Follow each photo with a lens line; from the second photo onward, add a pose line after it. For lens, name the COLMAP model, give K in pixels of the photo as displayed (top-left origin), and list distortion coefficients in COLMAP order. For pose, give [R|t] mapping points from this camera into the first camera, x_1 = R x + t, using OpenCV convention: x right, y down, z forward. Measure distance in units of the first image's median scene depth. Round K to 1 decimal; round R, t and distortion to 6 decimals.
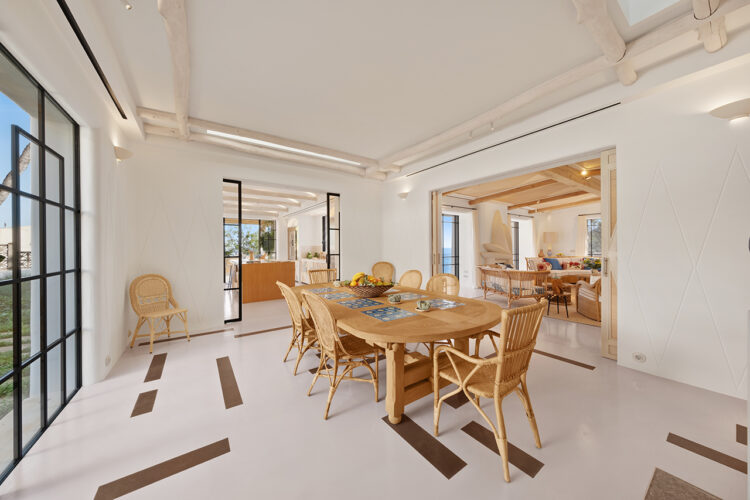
lens RADIAL K [[252.7, 0, 376.2], [0, 252.7, 247.2], [0, 0, 1]] dist [0.000892, 0.000038]
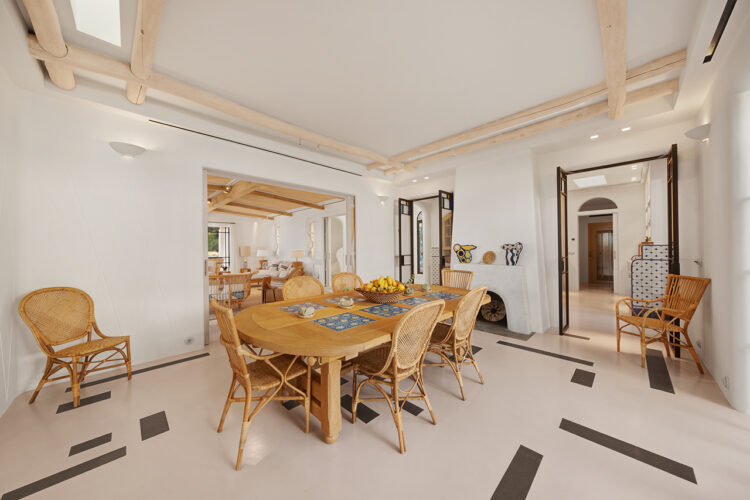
lens RADIAL K [[252.7, 0, 376.9], [0, 252.7, 250.1], [0, 0, 1]] dist [0.000892, 0.000038]
pose [[-0.173734, 0.017187, 0.984643, -0.558150], [0.025199, 0.999598, -0.013001, 0.017373], [-0.984470, 0.022553, -0.174097, 0.713451]]
